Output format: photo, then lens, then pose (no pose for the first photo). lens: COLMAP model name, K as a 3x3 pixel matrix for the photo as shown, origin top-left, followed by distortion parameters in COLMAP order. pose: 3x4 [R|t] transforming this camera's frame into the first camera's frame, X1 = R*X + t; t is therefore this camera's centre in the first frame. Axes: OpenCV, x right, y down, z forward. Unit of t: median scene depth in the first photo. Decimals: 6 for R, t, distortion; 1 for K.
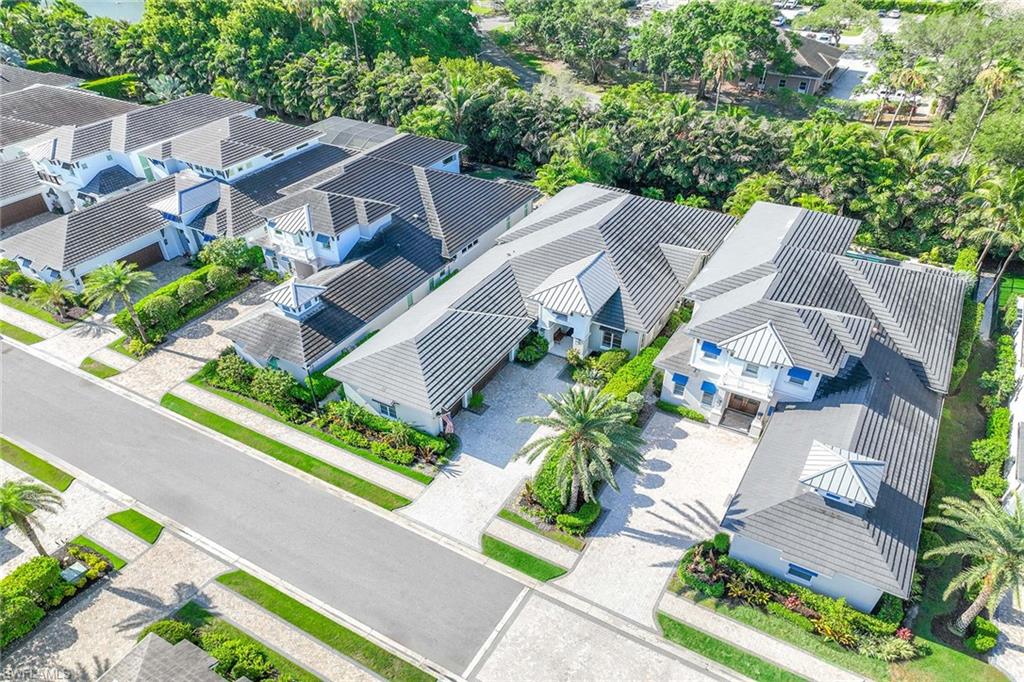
lens RADIAL K [[805.4, 0, 487.6], [0, 805.4, 339.4], [0, 0, 1]] dist [0.046943, -0.126766]
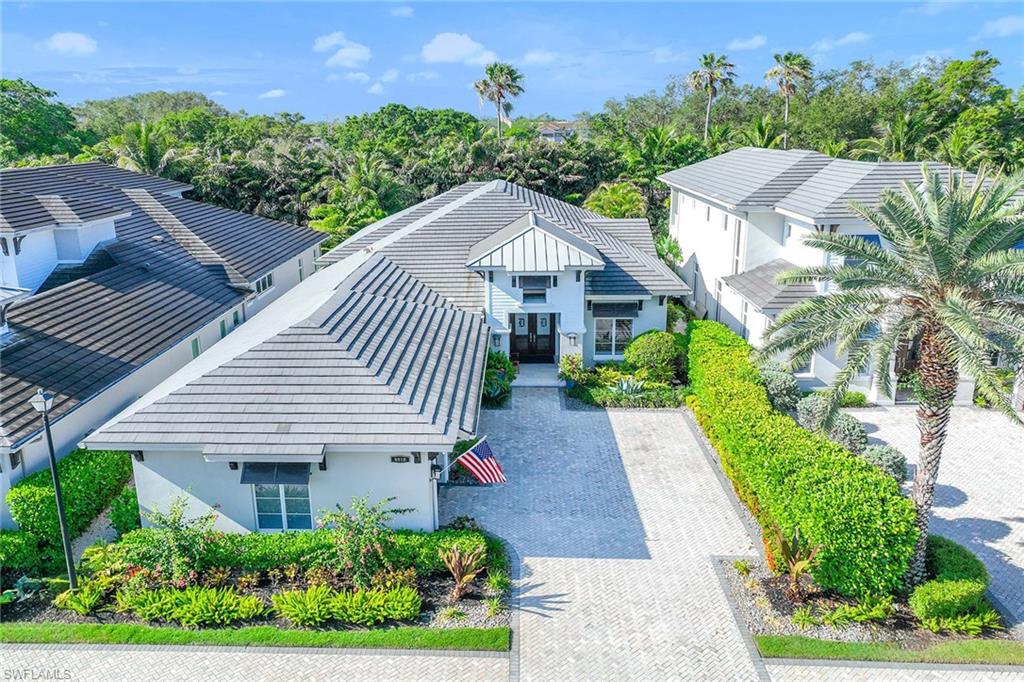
lens RADIAL K [[805.4, 0, 487.6], [0, 805.4, 339.4], [0, 0, 1]] dist [0.046943, -0.126766]
pose [[0.882566, -0.128329, 0.452336, -0.191492], [0.251459, 0.941719, -0.223459, 0.115590], [-0.397297, 0.310961, 0.863399, 0.593932]]
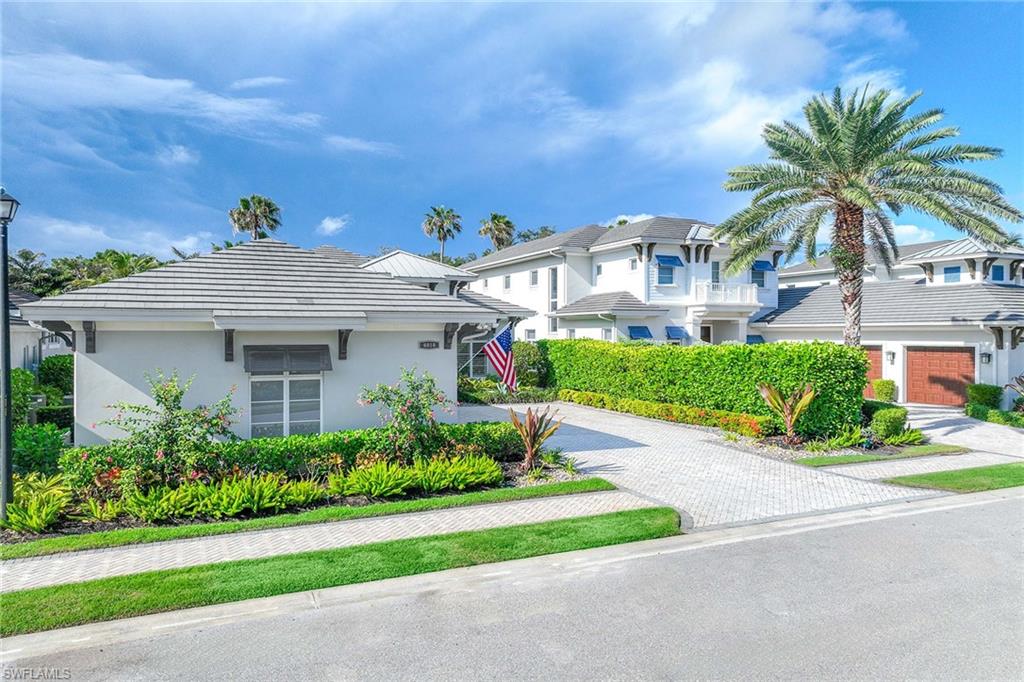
lens RADIAL K [[708.2, 0, 517.4], [0, 708.2, 364.1], [0, 0, 1]] dist [0.010468, 0.003803]
pose [[0.553555, -0.019033, 0.832595, -0.288727], [0.432663, 0.860807, -0.267980, 0.174104], [-0.711604, 0.508575, 0.484739, 0.771187]]
